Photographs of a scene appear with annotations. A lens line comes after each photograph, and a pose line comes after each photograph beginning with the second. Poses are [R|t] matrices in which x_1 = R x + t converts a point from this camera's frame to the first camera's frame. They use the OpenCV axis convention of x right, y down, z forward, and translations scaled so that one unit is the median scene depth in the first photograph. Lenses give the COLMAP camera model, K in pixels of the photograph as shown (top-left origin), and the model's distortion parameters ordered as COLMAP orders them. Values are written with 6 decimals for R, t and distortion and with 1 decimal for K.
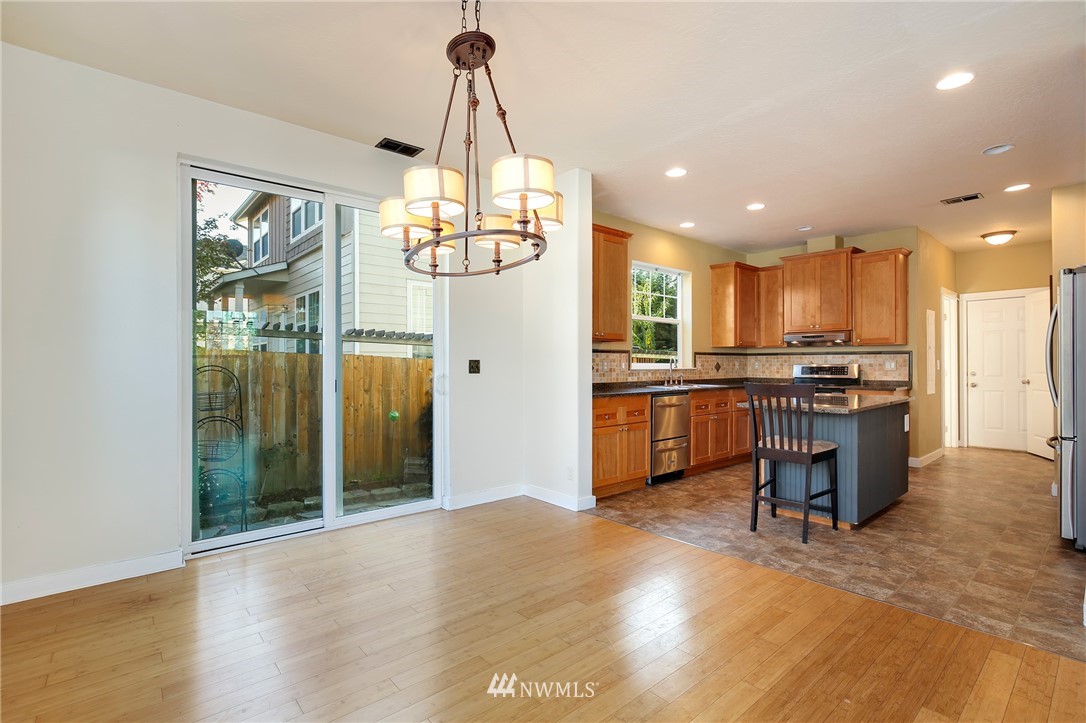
lens RADIAL K [[509.7, 0, 546.9], [0, 509.7, 364.5], [0, 0, 1]] dist [-0.024008, 0.000023]
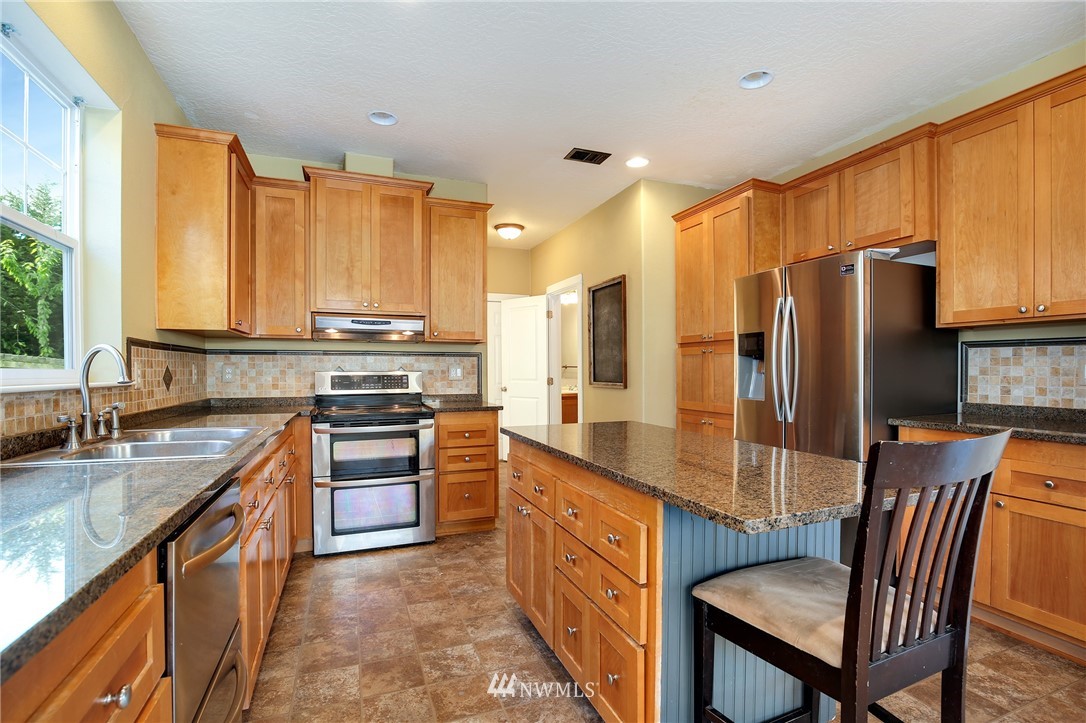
lens RADIAL K [[509.7, 0, 548.8], [0, 509.7, 359.5], [0, 0, 1]] dist [-0.024008, 0.000023]
pose [[0.327437, 0.020987, 0.944640, 0.055457], [0.004761, 0.999704, -0.023860, 0.000898], [-0.944861, 0.012310, 0.327240, 0.594988]]
